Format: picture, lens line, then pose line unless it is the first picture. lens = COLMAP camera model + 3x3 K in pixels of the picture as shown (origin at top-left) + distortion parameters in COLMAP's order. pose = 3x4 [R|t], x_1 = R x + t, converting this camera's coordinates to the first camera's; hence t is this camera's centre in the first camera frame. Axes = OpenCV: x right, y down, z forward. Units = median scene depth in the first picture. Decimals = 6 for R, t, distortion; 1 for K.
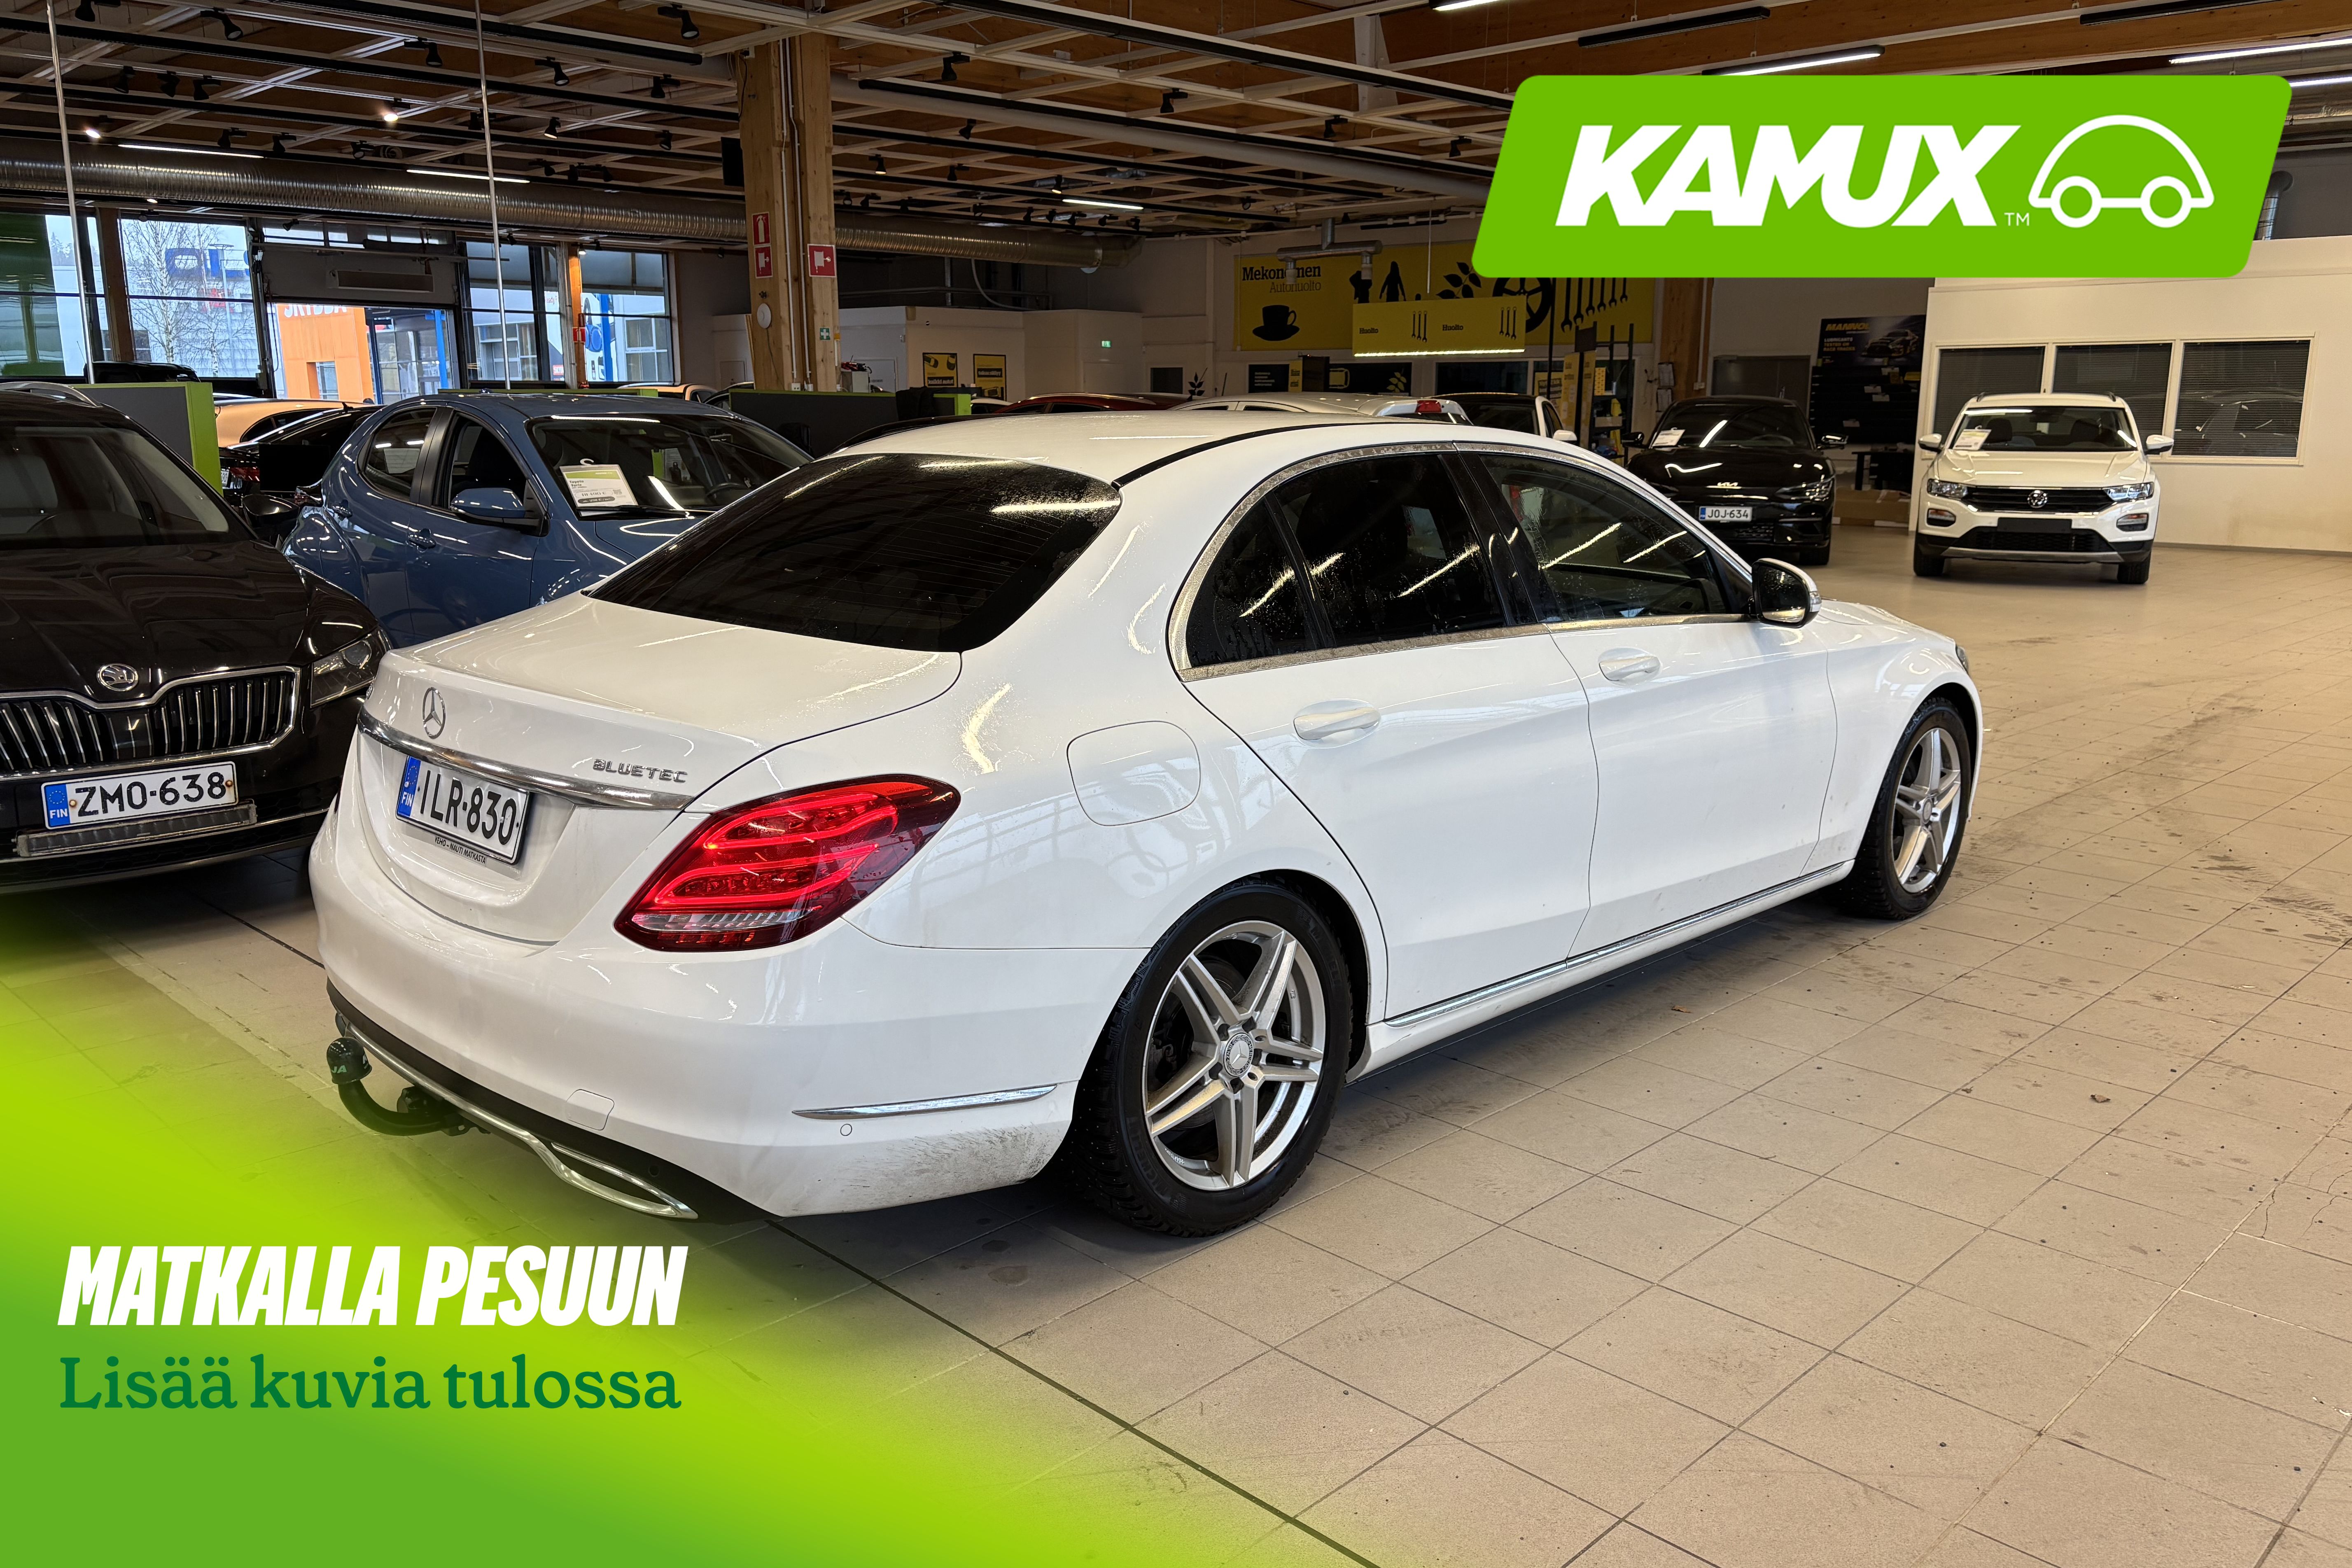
lens RADIAL K [[1789.8, 0, 1176.7], [0, 1789.8, 784.0], [0, 0, 1]] dist [0.041001, 0.002215]
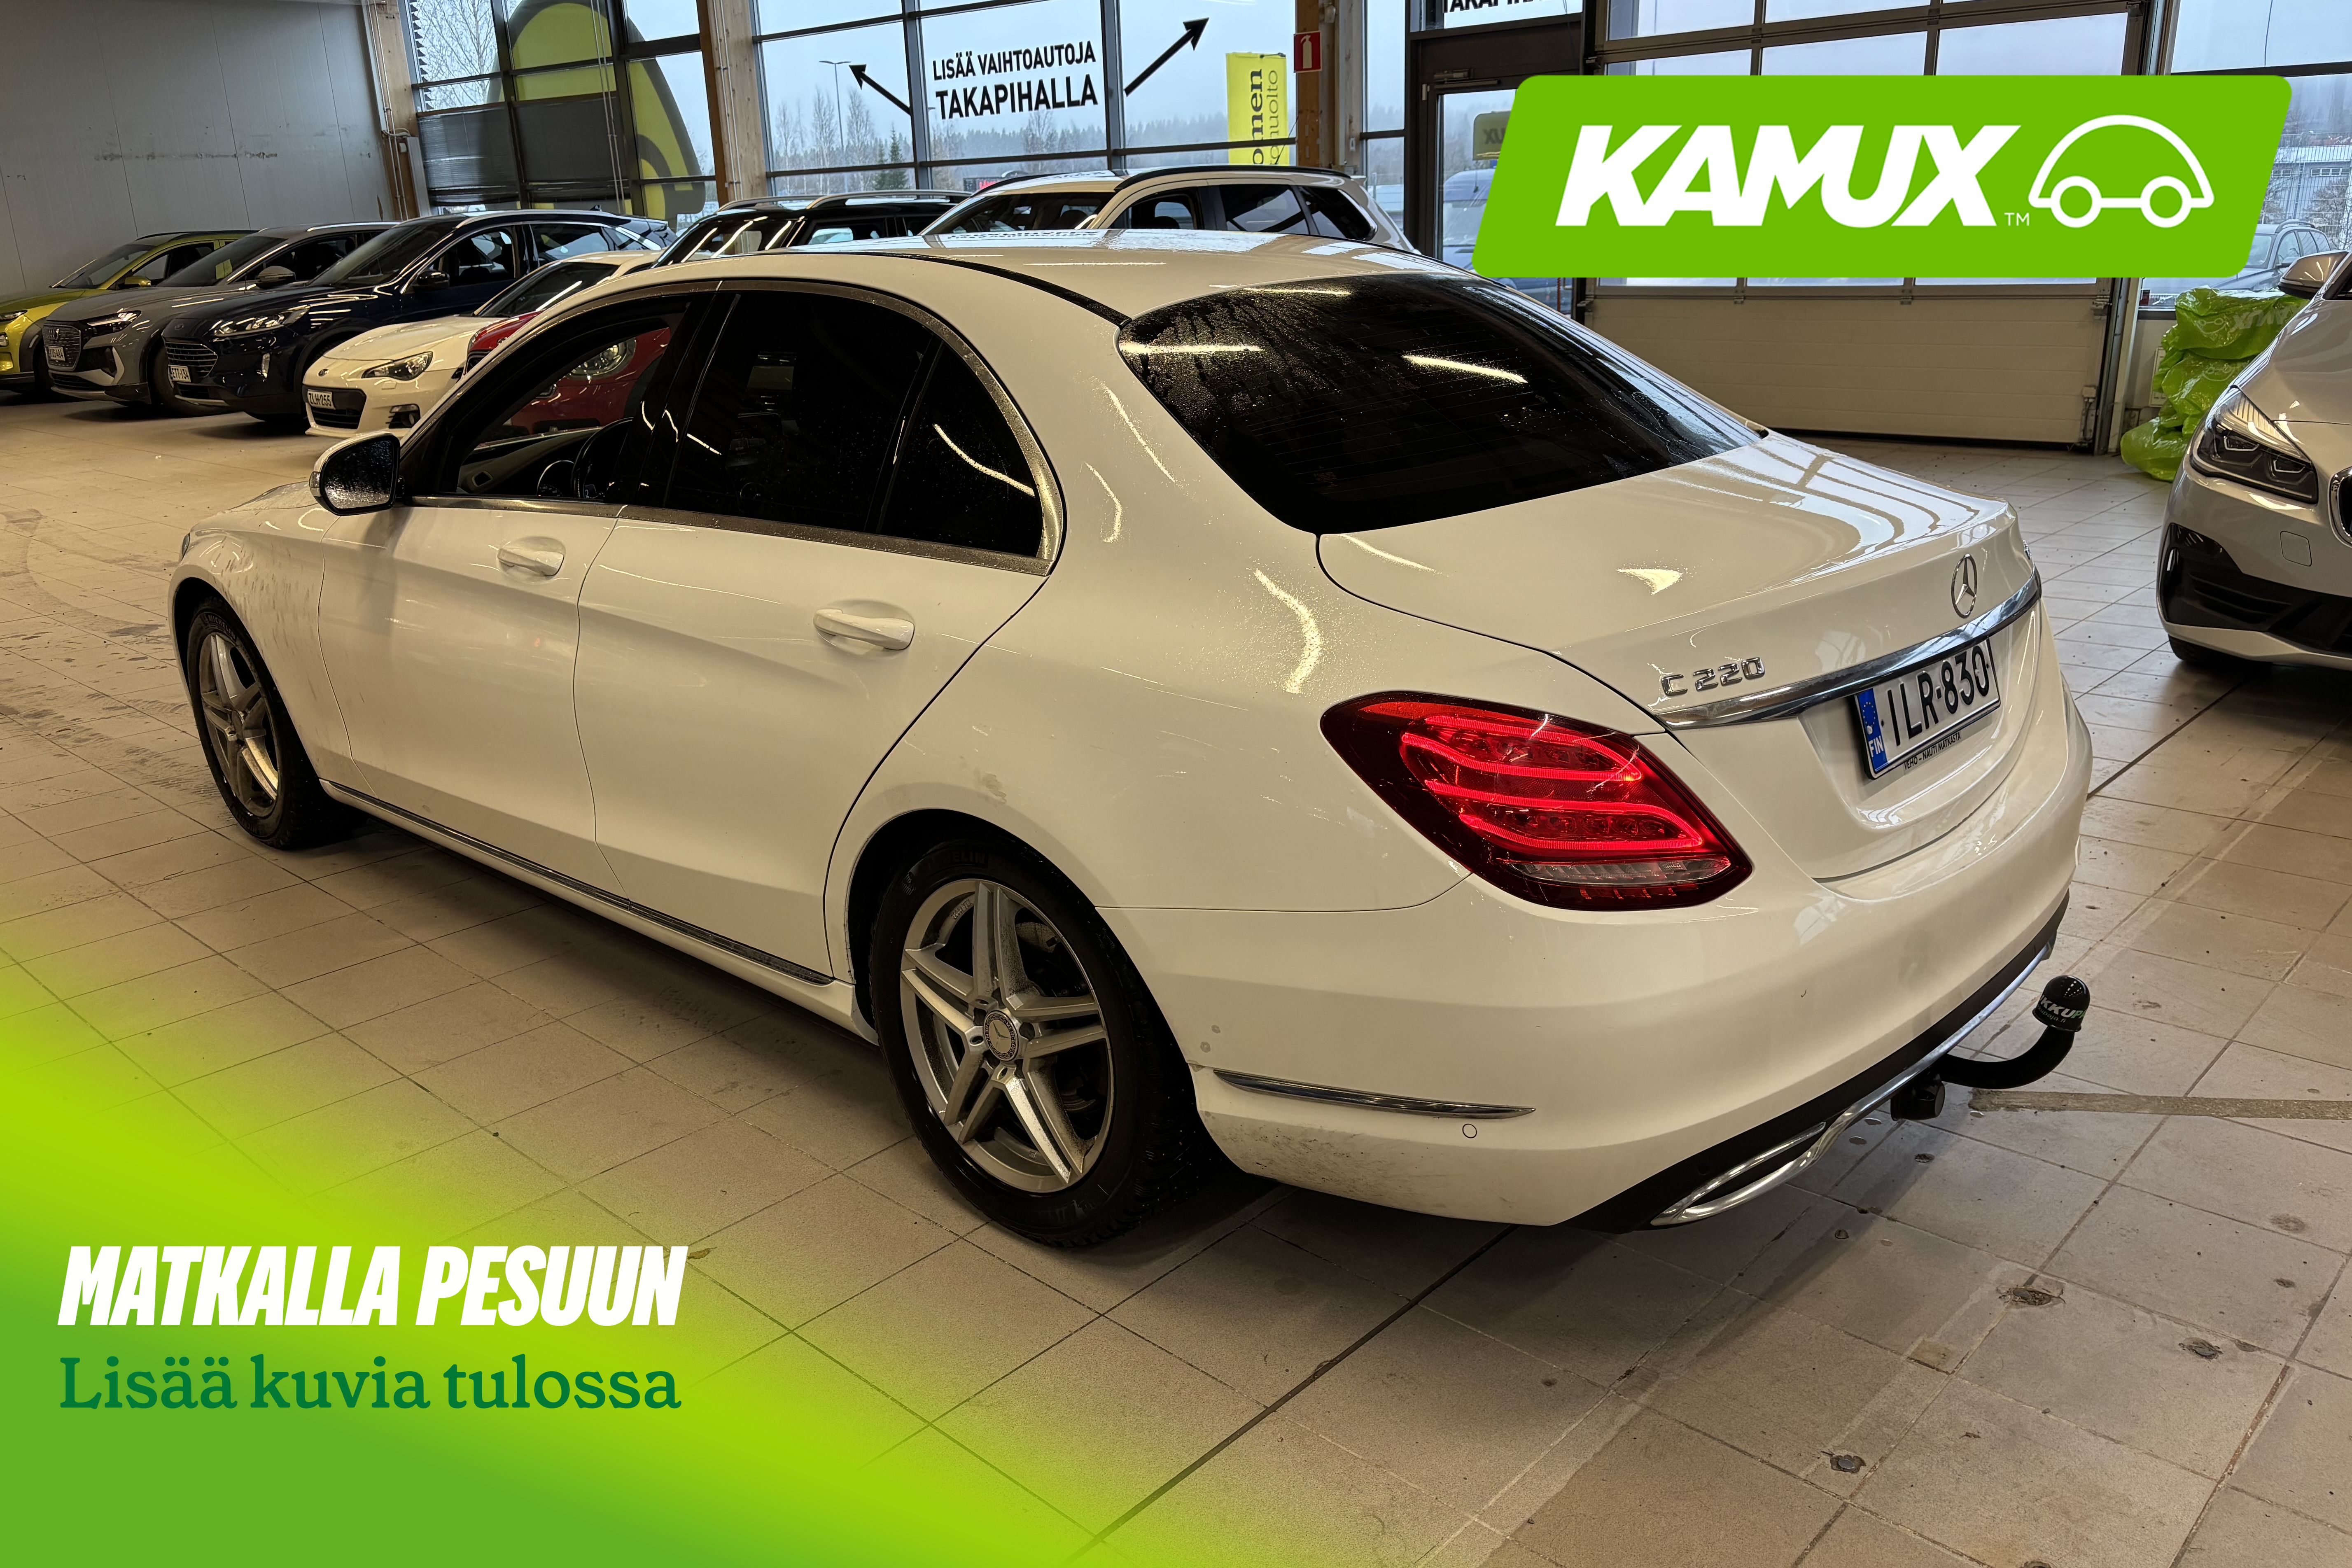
lens RADIAL K [[1789.8, 0, 1174.2], [0, 1789.8, 782.6], [0, 0, 1]] dist [0.041001, 0.002215]
pose [[-0.031963, -0.308844, 0.950576, -1.176179], [0.252762, 0.917649, 0.306645, -0.292353], [-0.967000, 0.250071, 0.048733, 1.294642]]
